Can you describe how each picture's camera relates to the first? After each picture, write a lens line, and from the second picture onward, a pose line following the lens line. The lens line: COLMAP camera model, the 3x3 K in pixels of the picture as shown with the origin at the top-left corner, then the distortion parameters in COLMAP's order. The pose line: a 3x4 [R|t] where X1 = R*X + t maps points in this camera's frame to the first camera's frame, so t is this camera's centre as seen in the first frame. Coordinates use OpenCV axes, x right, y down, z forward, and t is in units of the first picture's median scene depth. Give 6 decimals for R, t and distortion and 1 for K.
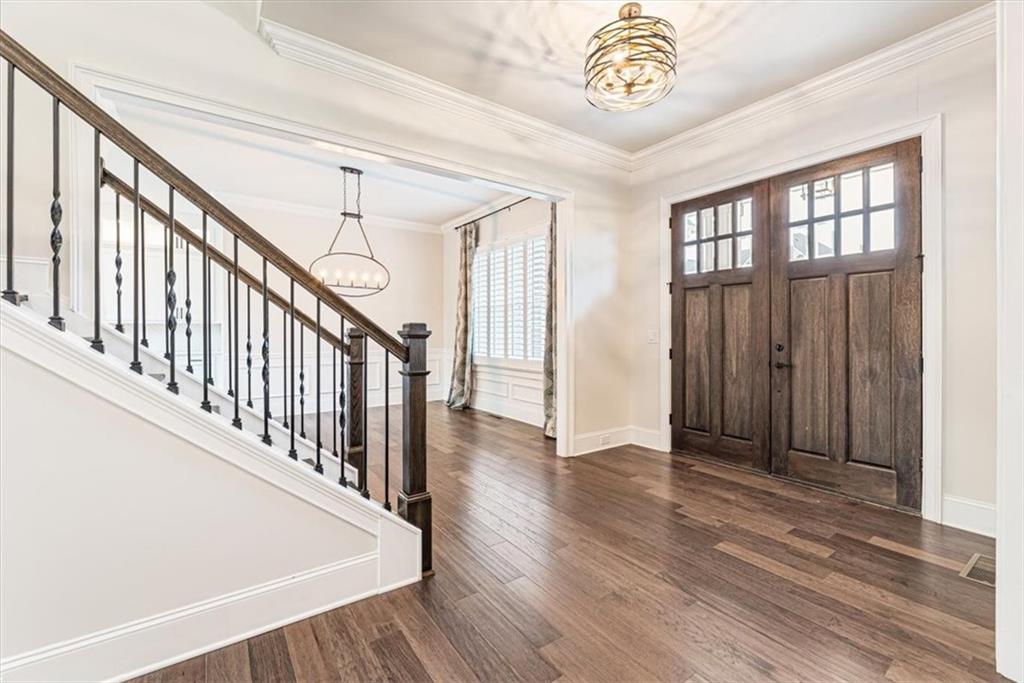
lens RADIAL K [[426.9, 0, 512.6], [0, 426.9, 336.1], [0, 0, 1]] dist [-0.001936, -0.000292]
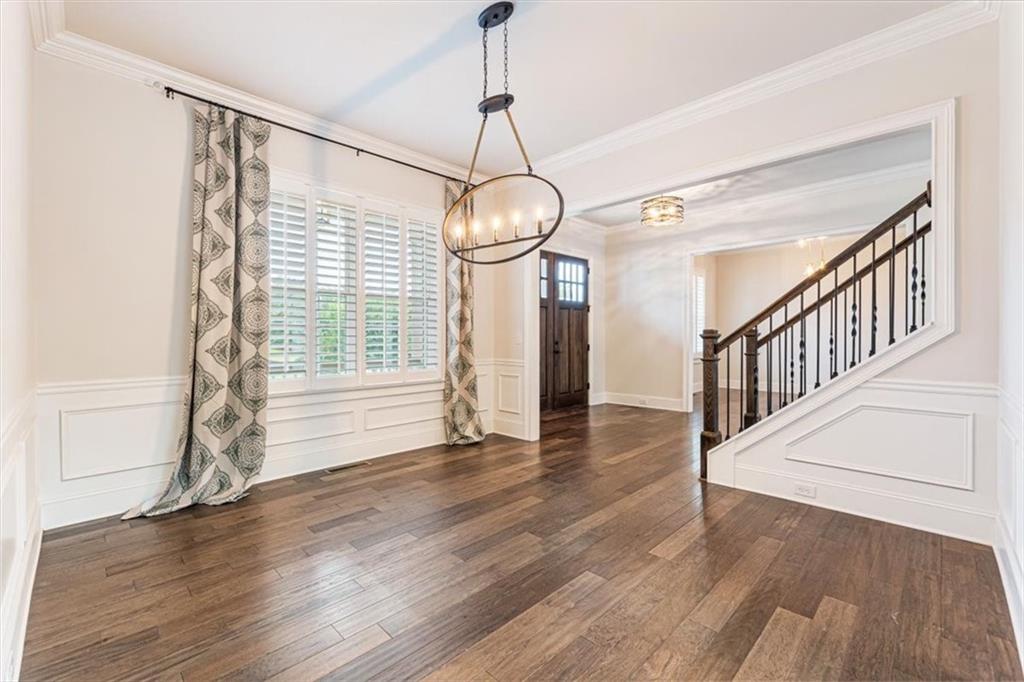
lens RADIAL K [[426.9, 0, 510.3], [0, 426.9, 335.6], [0, 0, 1]] dist [-0.001936, -0.000292]
pose [[-0.163029, 0.010490, 0.986566, -1.274817], [0.019371, 0.999785, -0.007429, 0.004175], [-0.986431, 0.017899, -0.163197, 1.566978]]
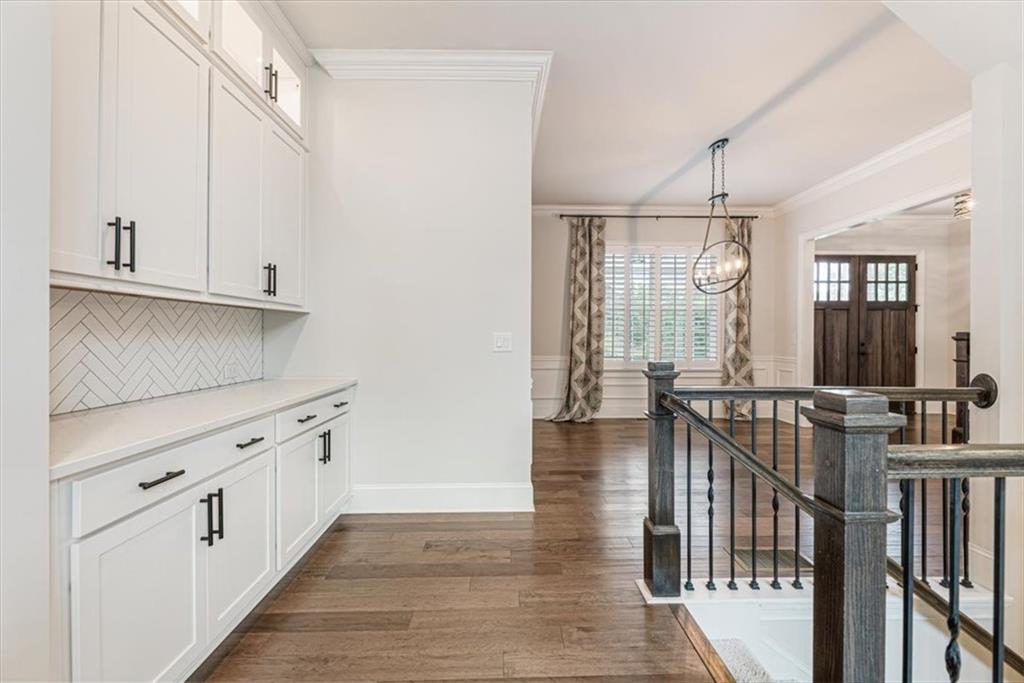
lens RADIAL K [[426.9, 0, 518.2], [0, 426.9, 337.9], [0, 0, 1]] dist [-0.001936, -0.000292]
pose [[0.558710, 0.007472, 0.829329, -1.902161], [0.005914, 0.999898, -0.012993, 0.013713], [-0.829342, 0.012164, 0.558609, 1.253824]]
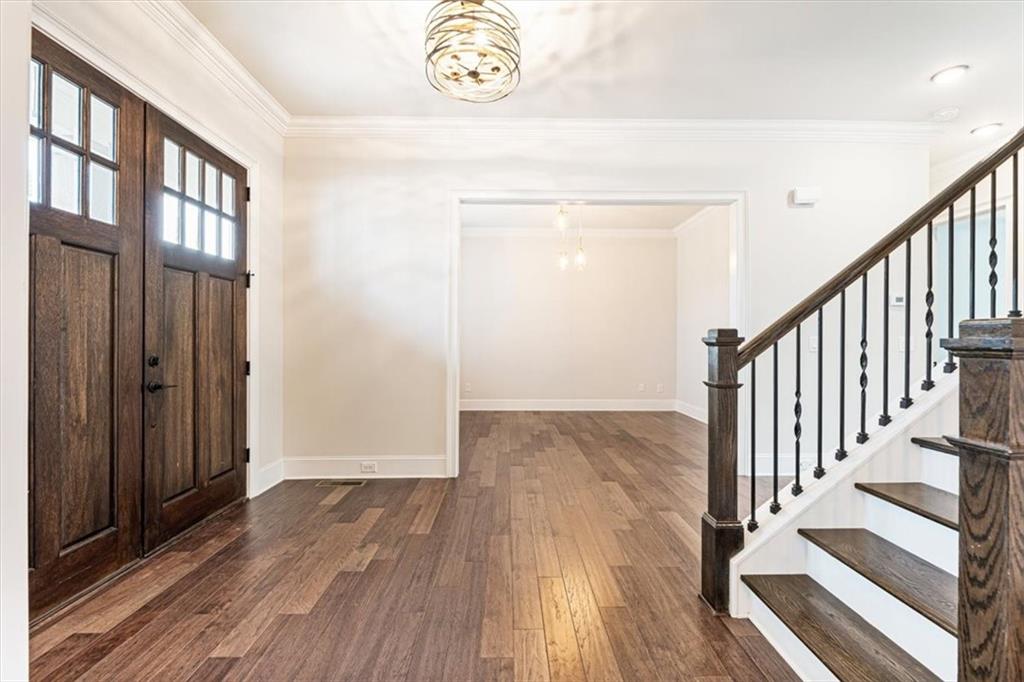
lens RADIAL K [[426.9, 0, 511.0], [0, 426.9, 343.7], [0, 0, 1]] dist [-0.001936, -0.000292]
pose [[-0.821498, -0.000493, 0.570211, -0.236634], [0.009474, 0.999850, 0.014513, -0.005961], [-0.570132, 0.017325, -0.821370, 1.271254]]
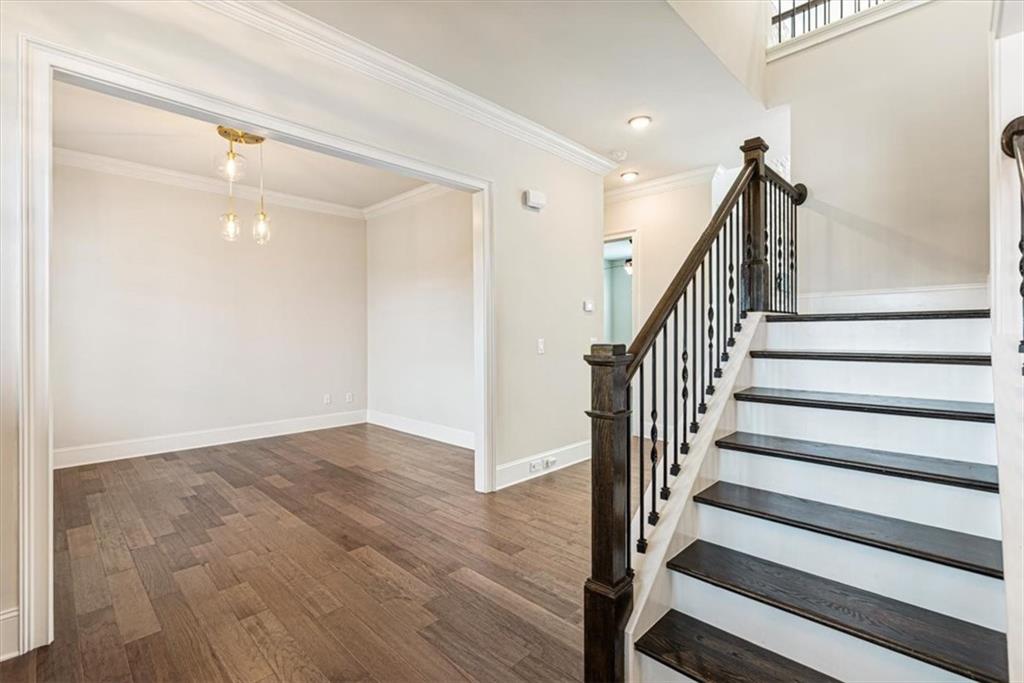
lens RADIAL K [[463.5, 0, 513.4], [0, 463.5, 336.0], [0, 0, 1]] dist [-0.004159, -0.000394]
pose [[-0.983758, 0.013483, -0.178994, 0.034786], [0.010124, 0.999755, 0.019664, -0.033095], [0.179215, 0.017533, -0.983654, 1.115190]]
